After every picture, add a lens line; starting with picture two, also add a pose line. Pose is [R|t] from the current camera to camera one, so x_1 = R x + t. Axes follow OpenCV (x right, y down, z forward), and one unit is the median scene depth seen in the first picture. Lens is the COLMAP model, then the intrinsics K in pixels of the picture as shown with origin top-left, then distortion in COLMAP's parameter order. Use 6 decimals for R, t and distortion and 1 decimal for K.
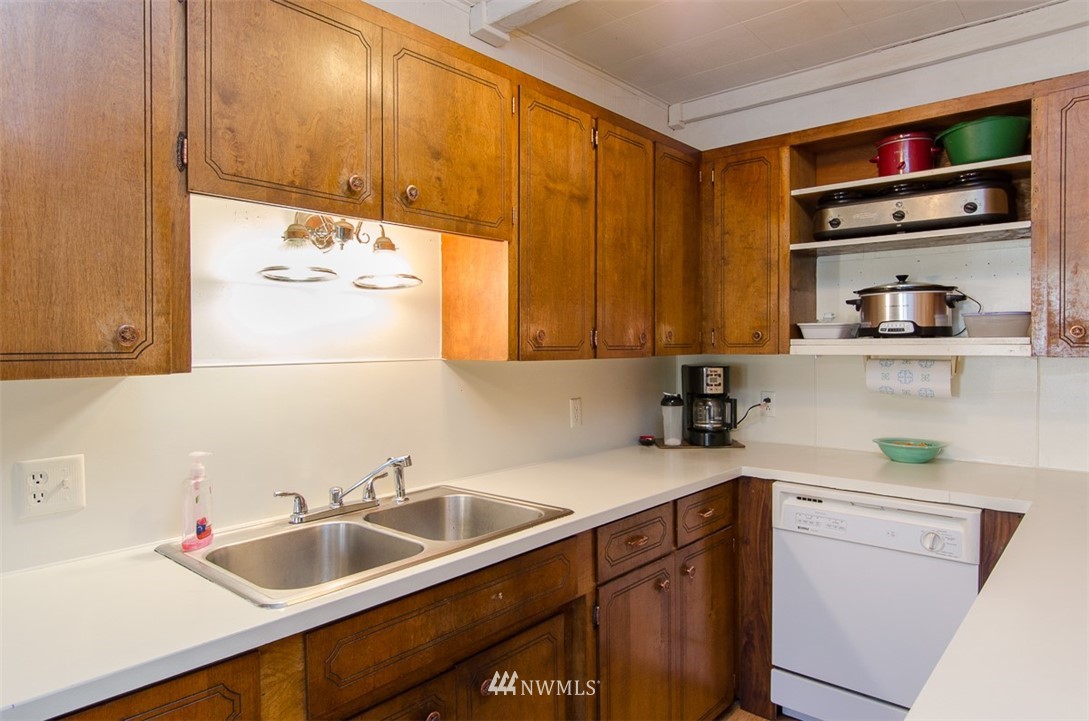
lens RADIAL K [[656.4, 0, 545.0], [0, 656.4, 356.7], [0, 0, 1]] dist [0.003984, -0.007770]
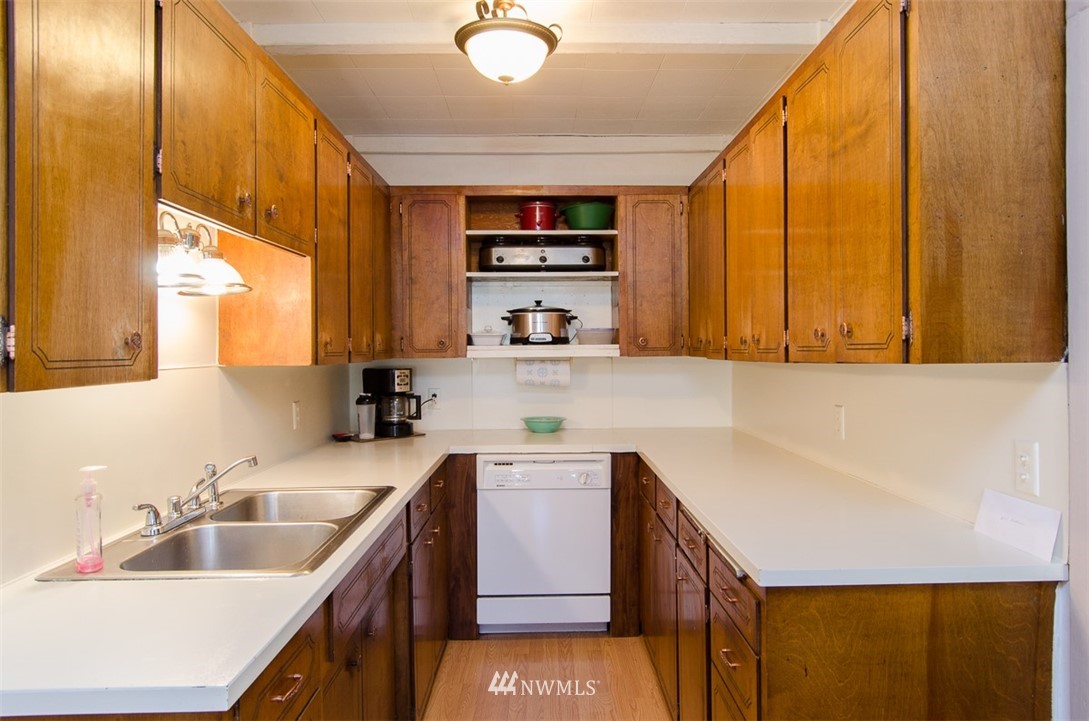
lens RADIAL K [[656.4, 0, 546.4], [0, 656.4, 355.0], [0, 0, 1]] dist [0.003984, -0.007770]
pose [[0.754234, -0.009014, 0.656544, -0.386390], [0.017220, 0.999833, -0.006055, 0.002017], [-0.656380, 0.015873, 0.754263, -0.077973]]
